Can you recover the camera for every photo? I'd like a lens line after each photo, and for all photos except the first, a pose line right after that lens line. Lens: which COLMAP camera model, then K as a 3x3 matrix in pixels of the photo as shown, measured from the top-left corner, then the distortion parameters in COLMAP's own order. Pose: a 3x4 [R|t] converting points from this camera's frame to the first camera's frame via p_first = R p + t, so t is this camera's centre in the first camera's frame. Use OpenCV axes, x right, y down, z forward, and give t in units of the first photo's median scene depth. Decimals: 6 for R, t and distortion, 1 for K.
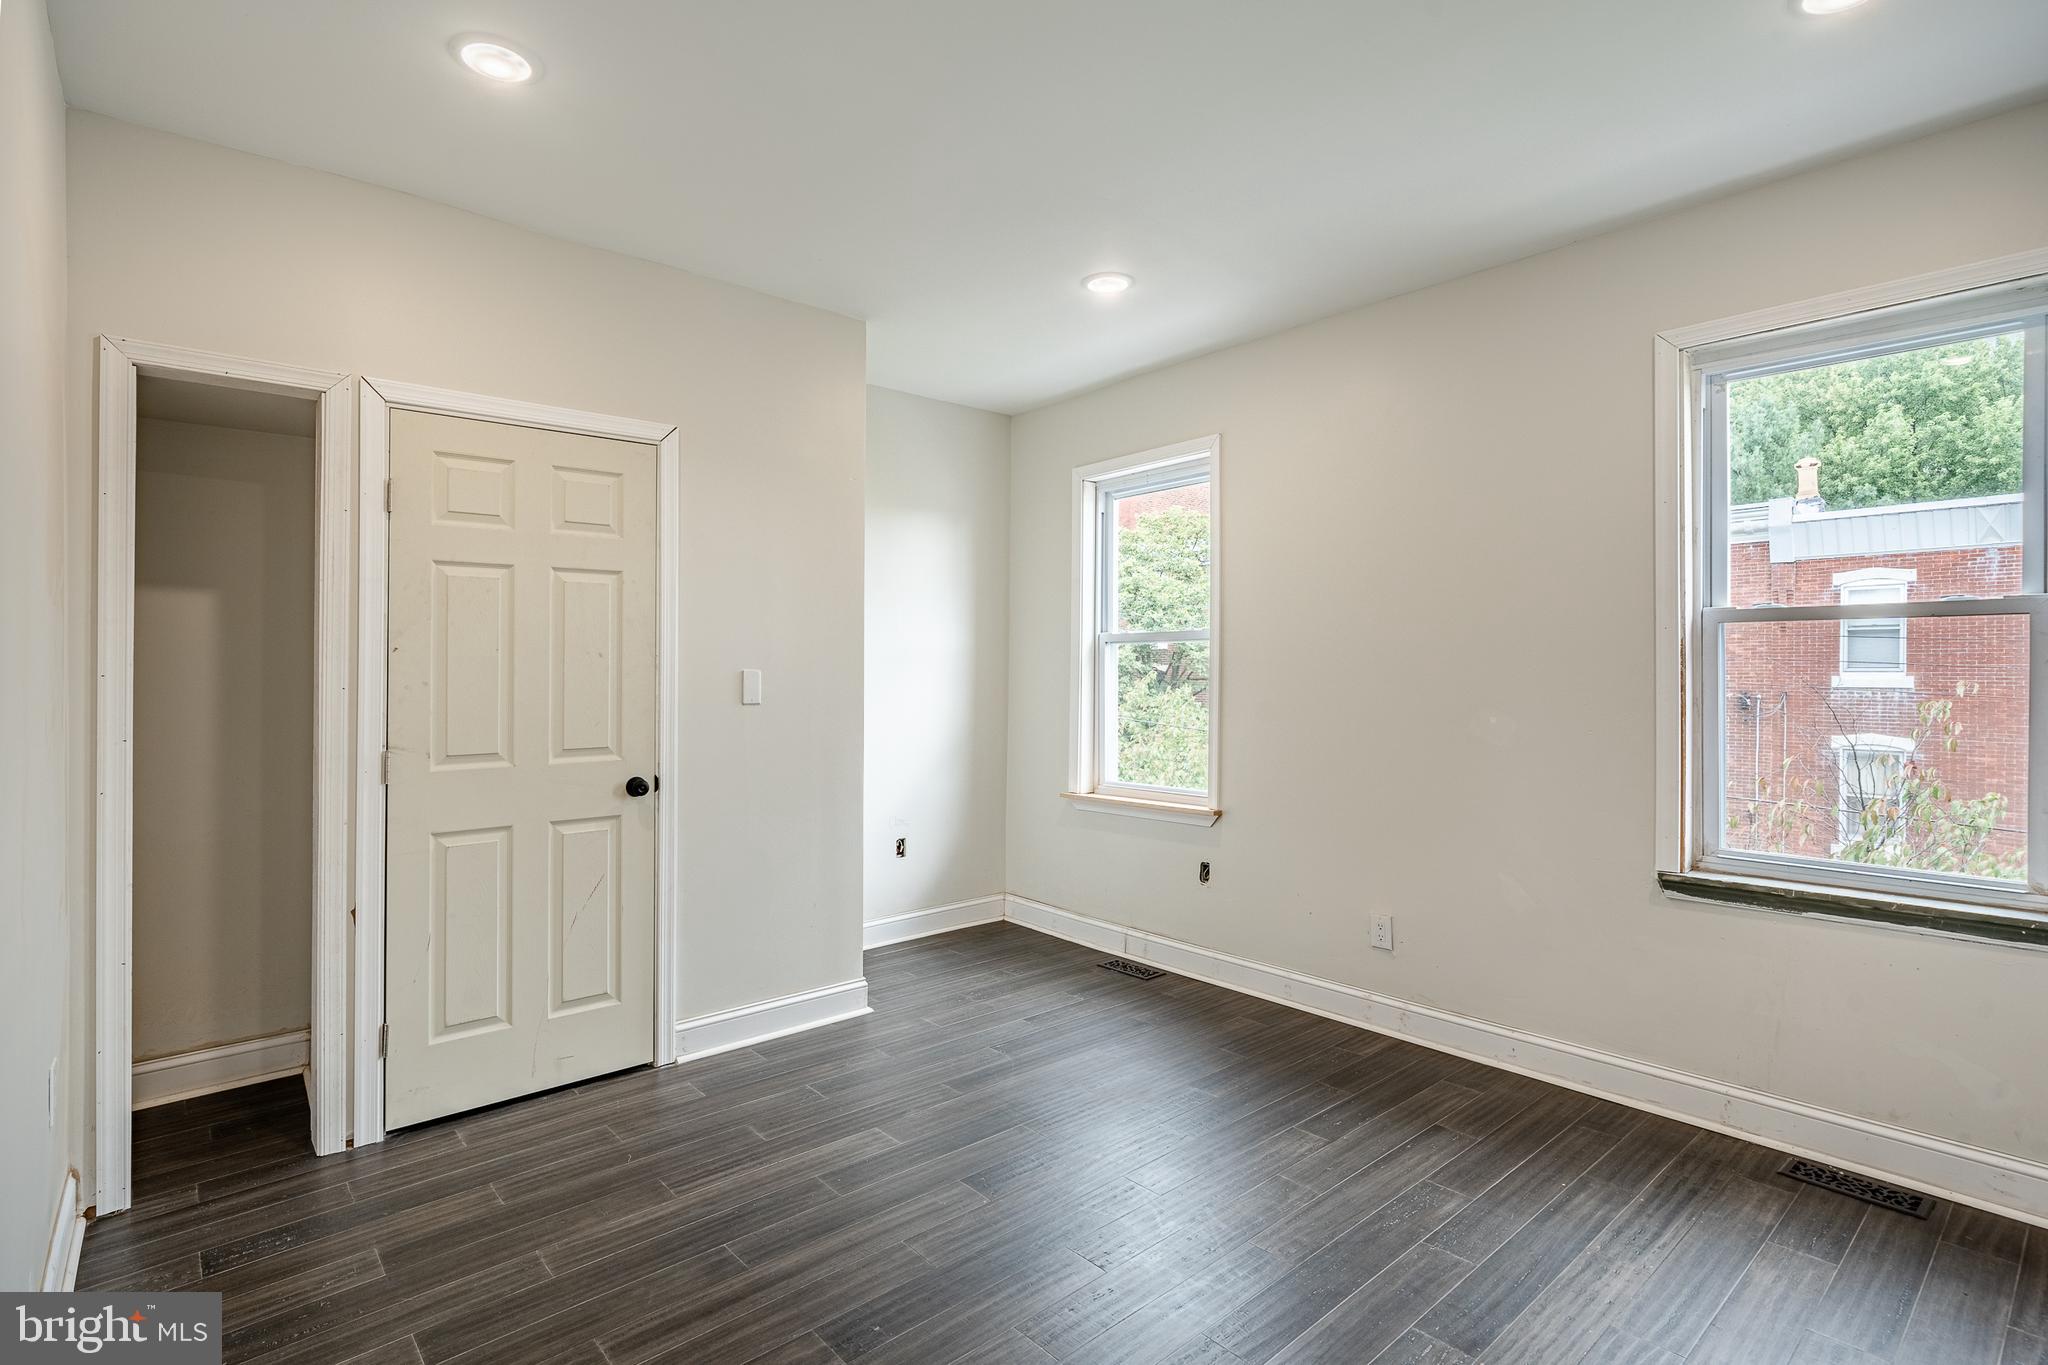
lens RADIAL K [[976.6, 0, 1021.6], [0, 976.6, 677.8], [0, 0, 1]] dist [0.002876, 0.002148]
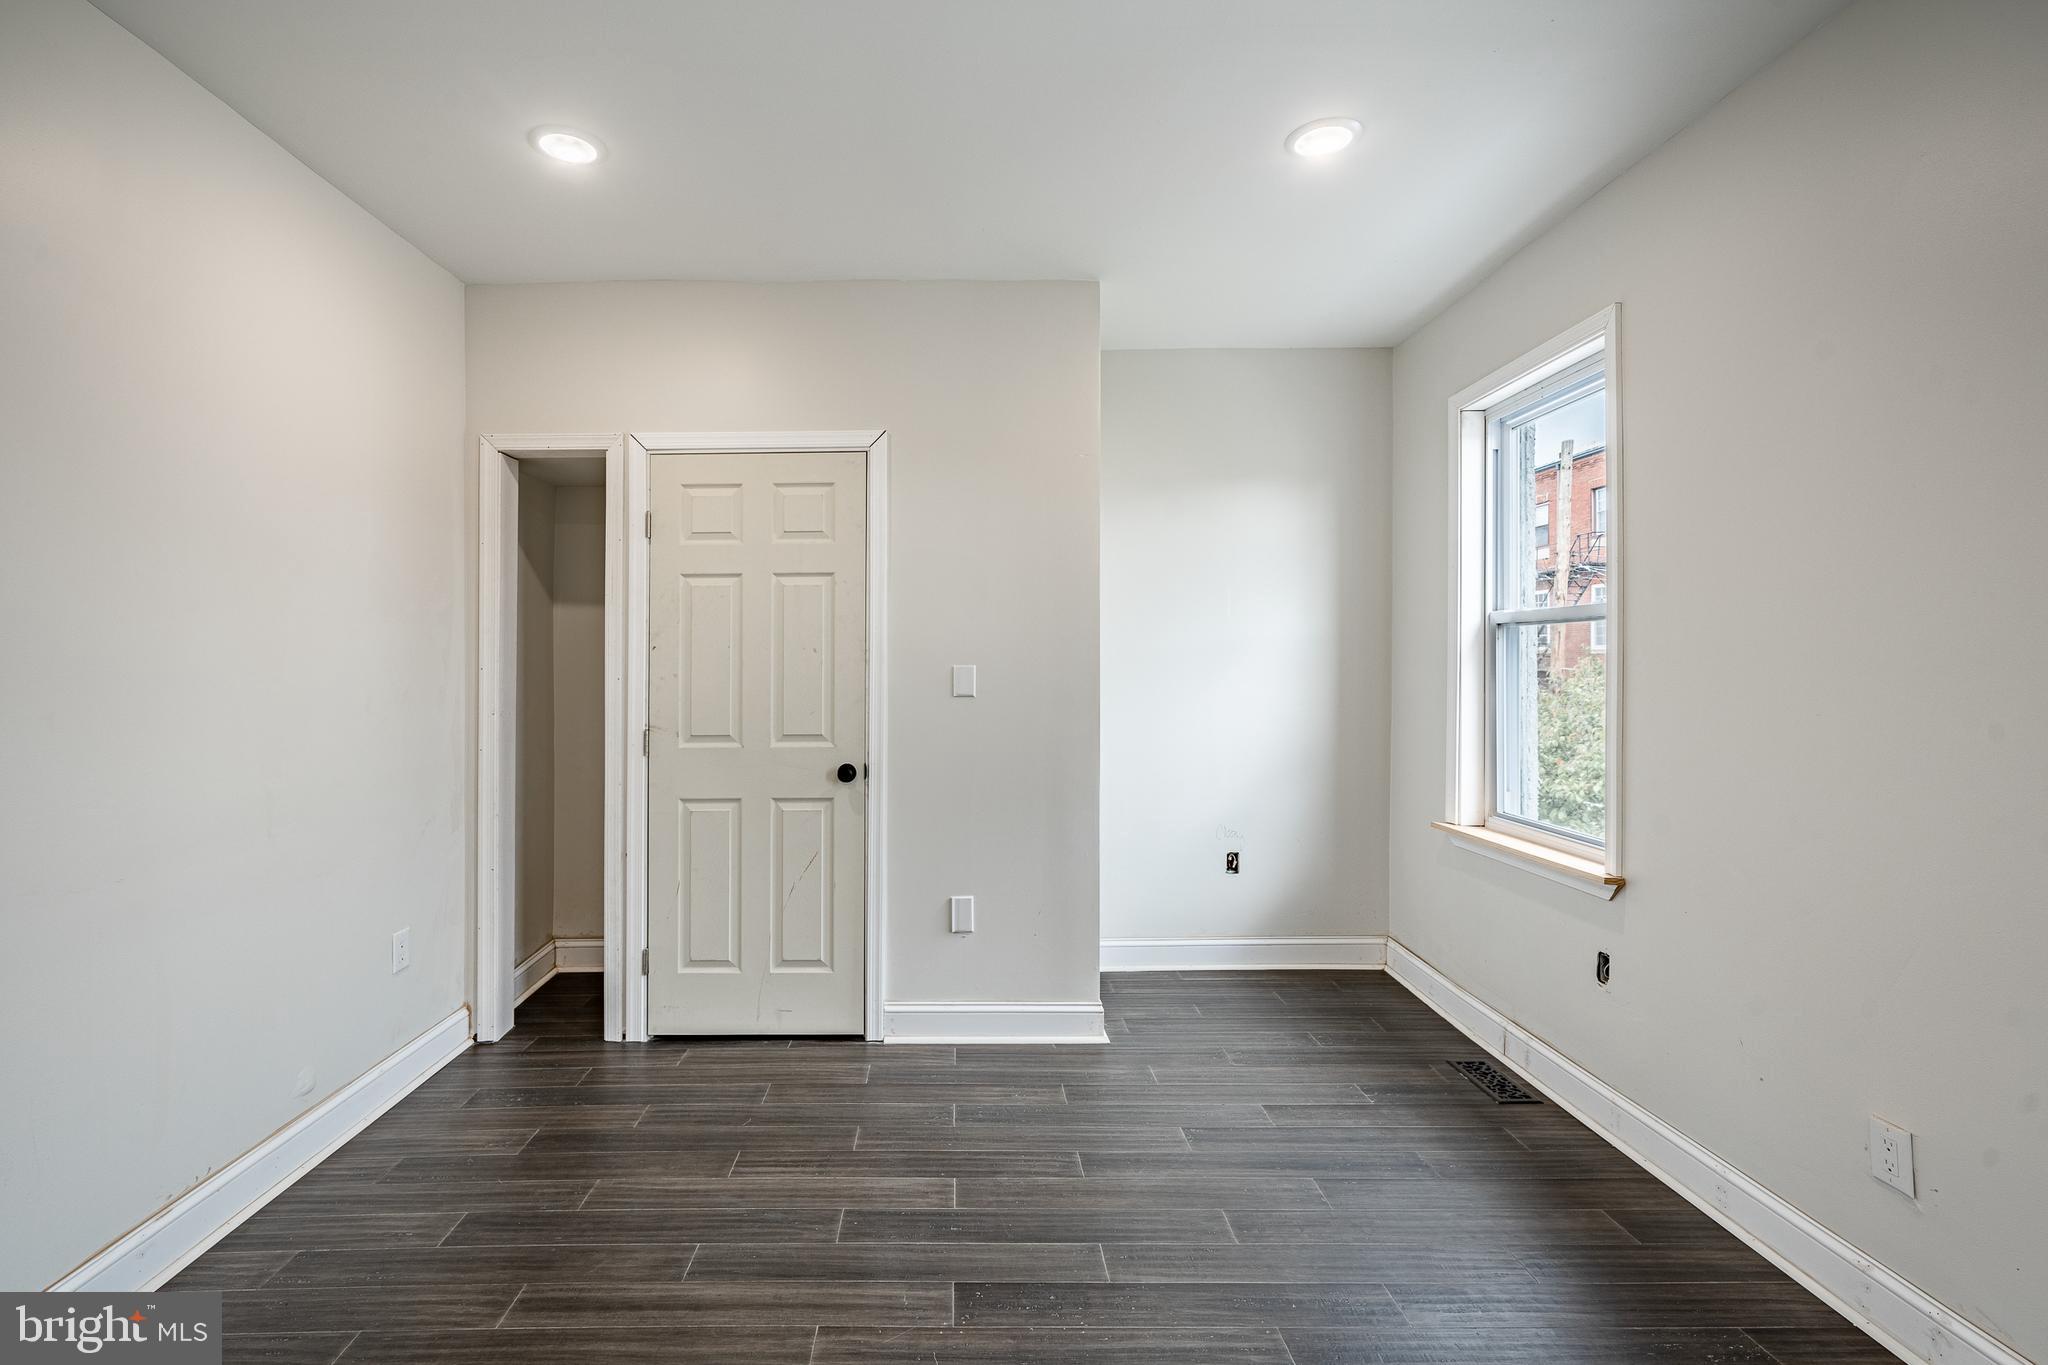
lens RADIAL K [[909.7, 0, 1010.0], [0, 909.7, 653.9], [0, 0, 1]] dist [0.002143, -0.000675]
pose [[0.754912, -0.004893, -0.655808, 0.401870], [-0.002745, 0.999940, -0.010619, -0.008859], [0.655821, 0.009817, 0.754853, 0.370124]]
